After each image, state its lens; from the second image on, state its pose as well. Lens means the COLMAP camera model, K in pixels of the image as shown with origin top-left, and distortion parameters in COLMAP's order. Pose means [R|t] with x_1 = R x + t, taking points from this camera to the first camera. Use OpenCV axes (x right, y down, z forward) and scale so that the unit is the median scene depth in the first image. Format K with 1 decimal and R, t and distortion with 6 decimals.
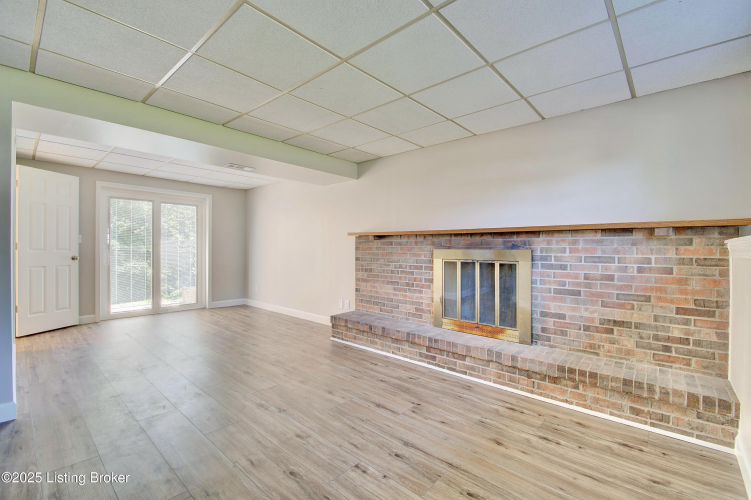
lens RADIAL K [[325.5, 0, 377.4], [0, 325.5, 248.9], [0, 0, 1]] dist [0.003452, -0.009963]
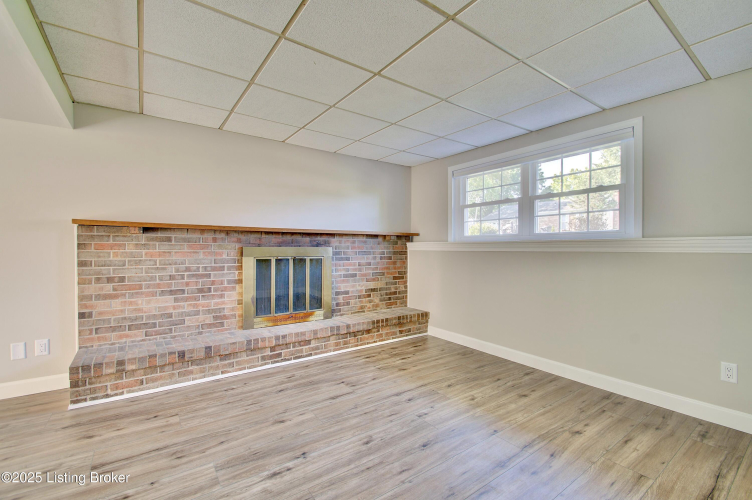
lens RADIAL K [[325.9, 0, 377.9], [0, 325.9, 248.9], [0, 0, 1]] dist [0.003452, -0.009963]
pose [[0.217594, -0.010046, 0.975988, -0.787784], [-0.001996, 0.999940, 0.010738, -0.005182], [-0.976037, -0.004285, 0.217561, 0.513139]]
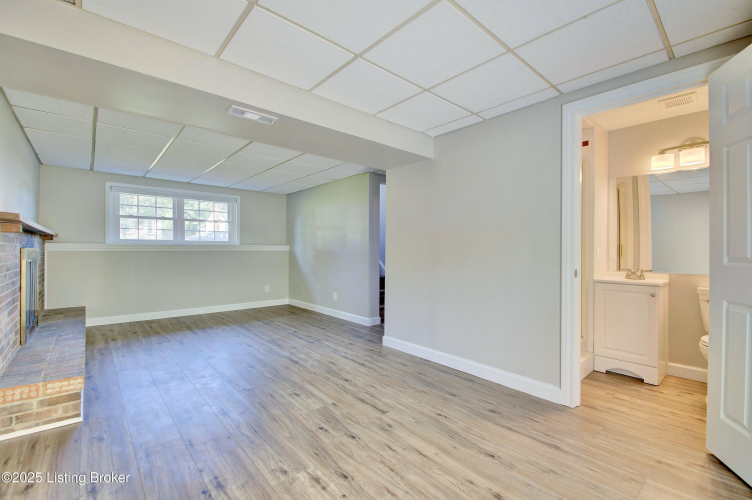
lens RADIAL K [[325.9, 0, 377.9], [0, 325.9, 248.9], [0, 0, 1]] dist [0.003452, -0.009963]
pose [[-0.993062, -0.013461, 0.116820, -0.943423], [-0.013662, 0.999906, -0.000913, -0.012969], [-0.116796, -0.002503, -0.993153, 2.041361]]
